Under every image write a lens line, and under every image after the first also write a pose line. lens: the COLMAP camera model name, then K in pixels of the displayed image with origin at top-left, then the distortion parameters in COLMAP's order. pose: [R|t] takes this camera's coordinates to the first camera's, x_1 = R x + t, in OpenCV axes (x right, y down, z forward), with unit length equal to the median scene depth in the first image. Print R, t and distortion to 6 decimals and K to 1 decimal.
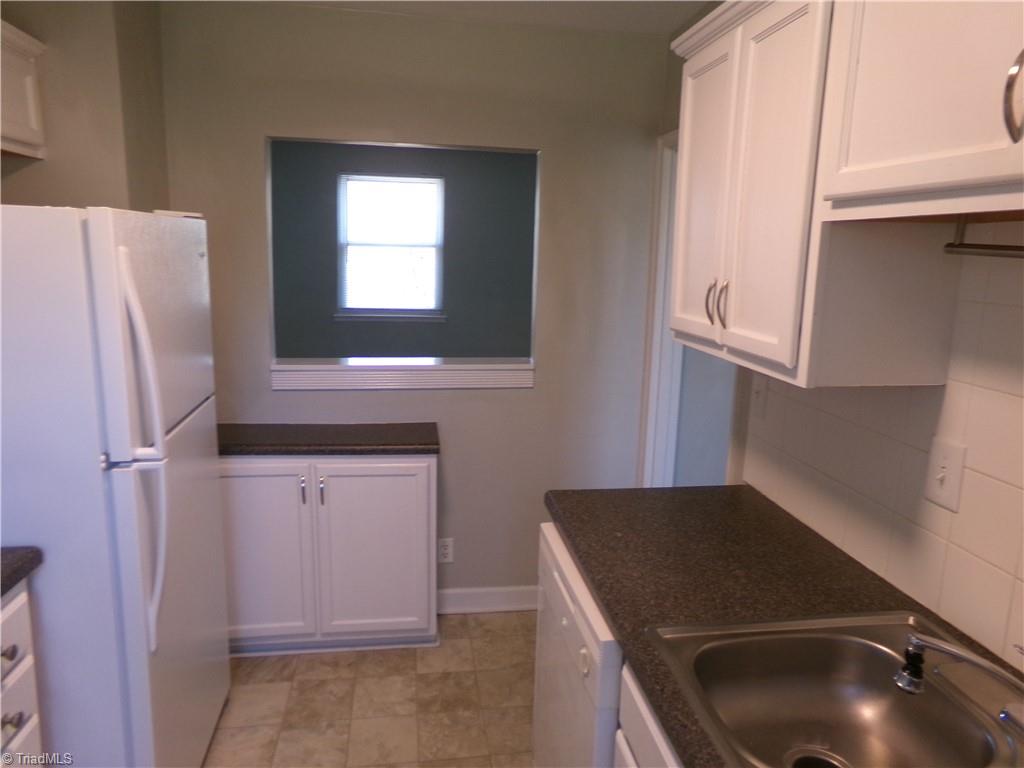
lens RADIAL K [[703.3, 0, 512.0], [0, 703.3, 384.0], [0, 0, 1]] dist [-0.045200, 0.077372]
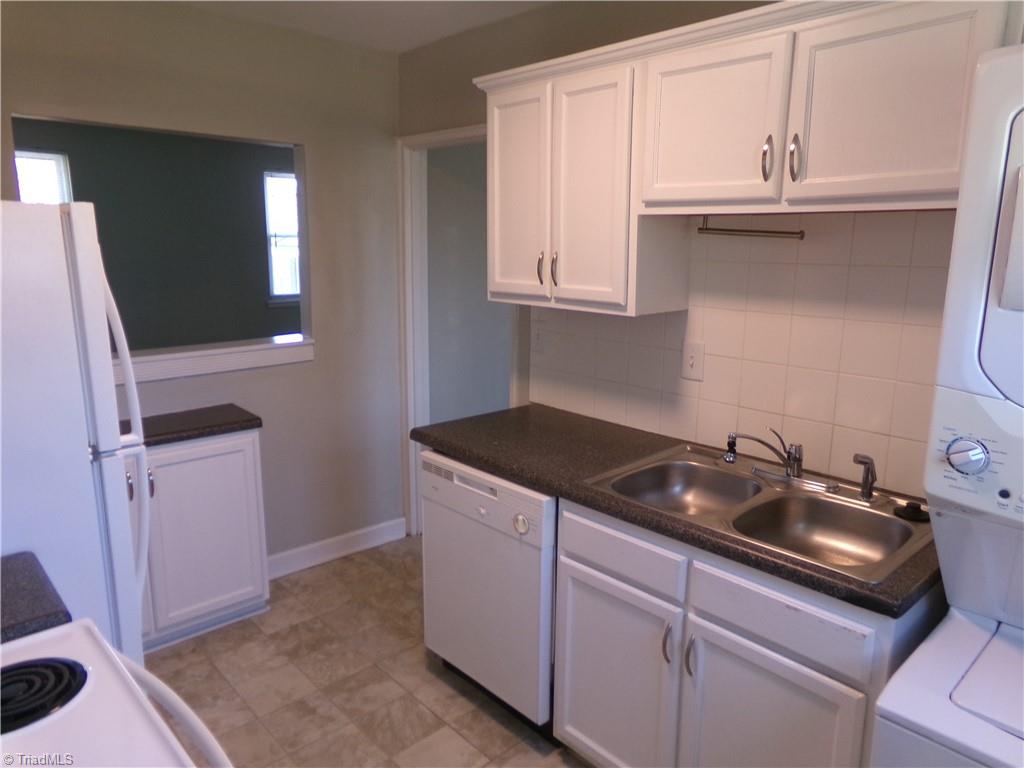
lens RADIAL K [[704.2, 0, 518.1], [0, 704.2, 380.4], [0, 0, 1]] dist [-0.105160, 0.166254]
pose [[0.828215, -0.132261, 0.544580, -0.565976], [0.119461, 0.991083, 0.059022, 0.019039], [-0.547530, 0.016173, 0.836630, -0.171356]]
